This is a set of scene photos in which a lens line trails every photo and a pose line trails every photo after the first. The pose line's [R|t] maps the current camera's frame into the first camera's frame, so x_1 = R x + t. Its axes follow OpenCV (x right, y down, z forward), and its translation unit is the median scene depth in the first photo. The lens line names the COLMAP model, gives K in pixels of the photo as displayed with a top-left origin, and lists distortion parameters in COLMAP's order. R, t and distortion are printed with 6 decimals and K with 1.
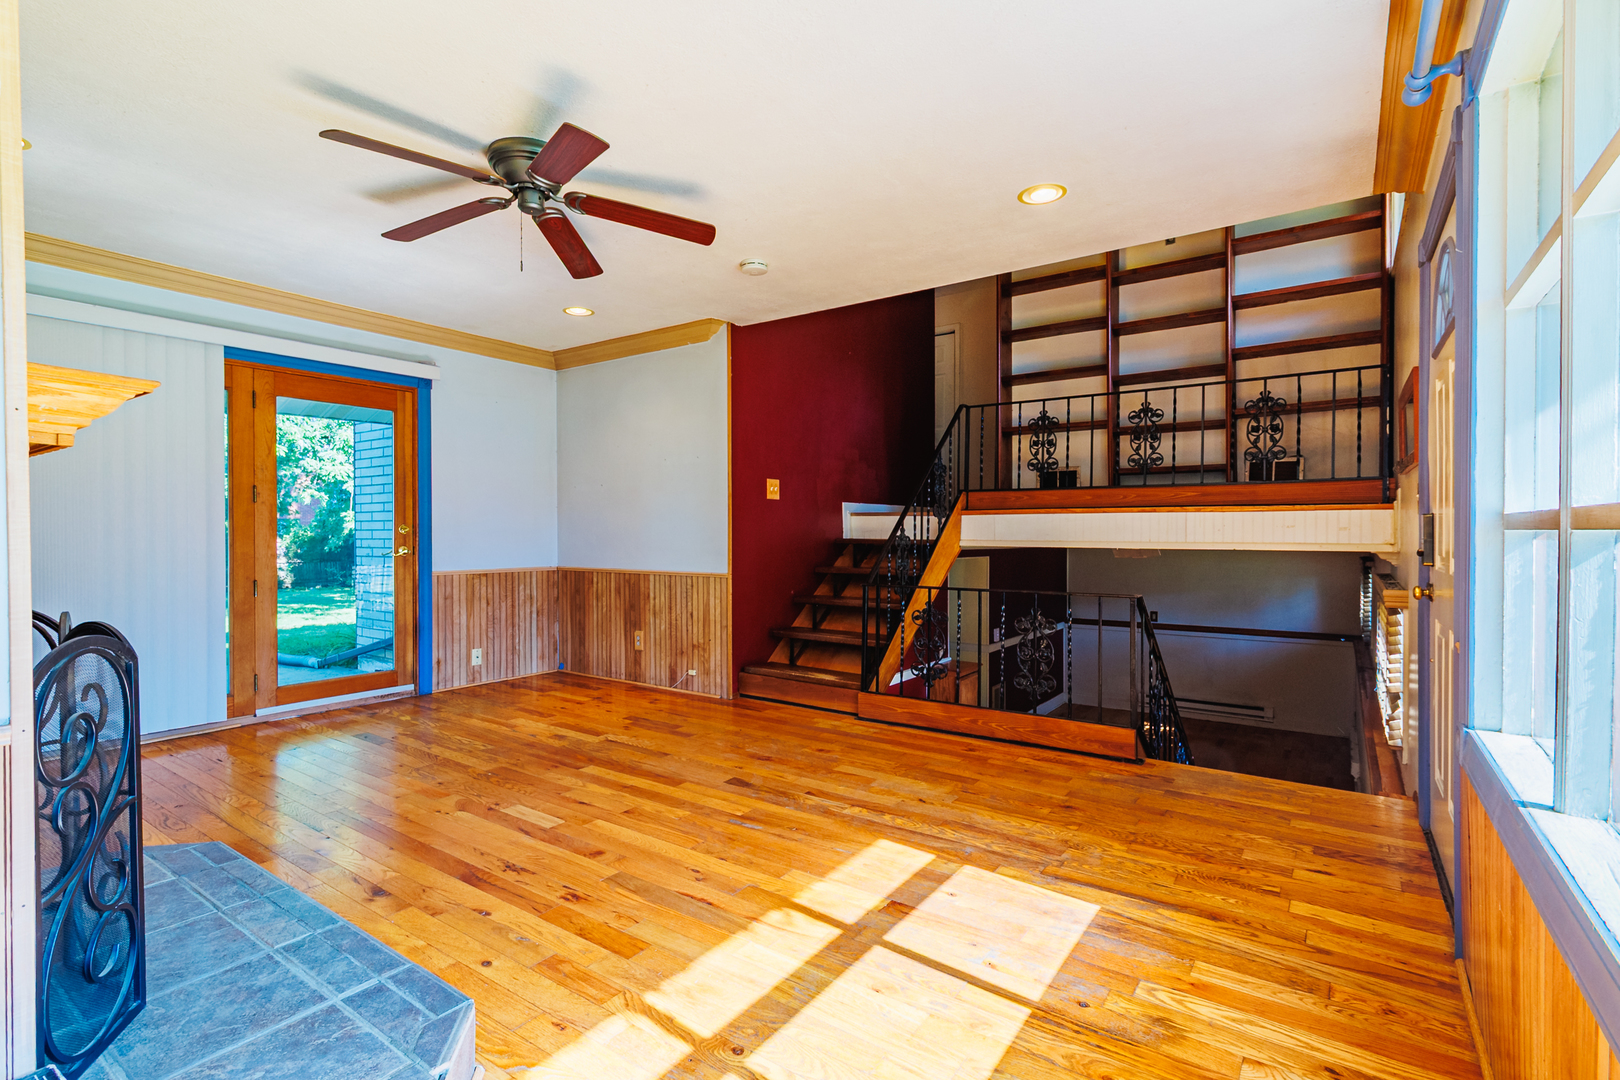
lens RADIAL K [[765.9, 0, 810.0], [0, 765.9, 540.0], [0, 0, 1]] dist [0.018542, 0.000086]
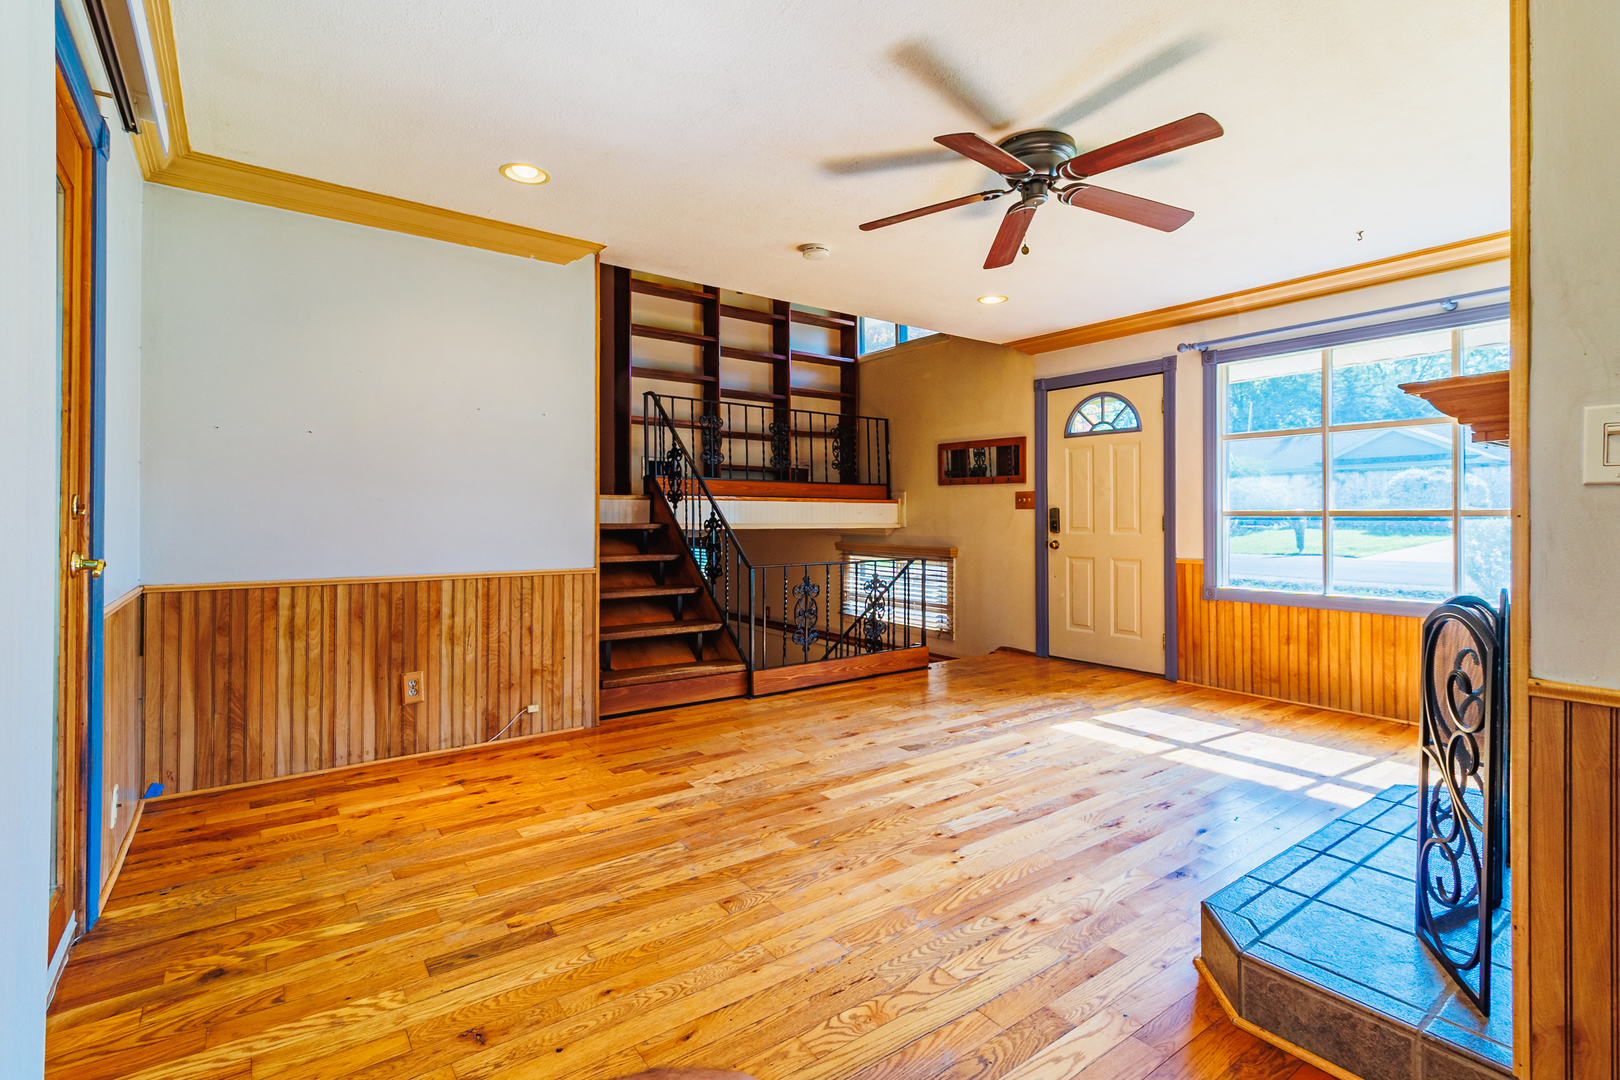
lens RADIAL K [[756.9, 0, 815.9], [0, 756.9, 512.3], [0, 0, 1]] dist [-0.000946, 0.000077]
pose [[0.309240, 0.004674, 0.950973, -0.757927], [0.007608, 0.999944, -0.007389, -0.006339], [-0.950954, 0.009520, 0.309187, 0.522270]]
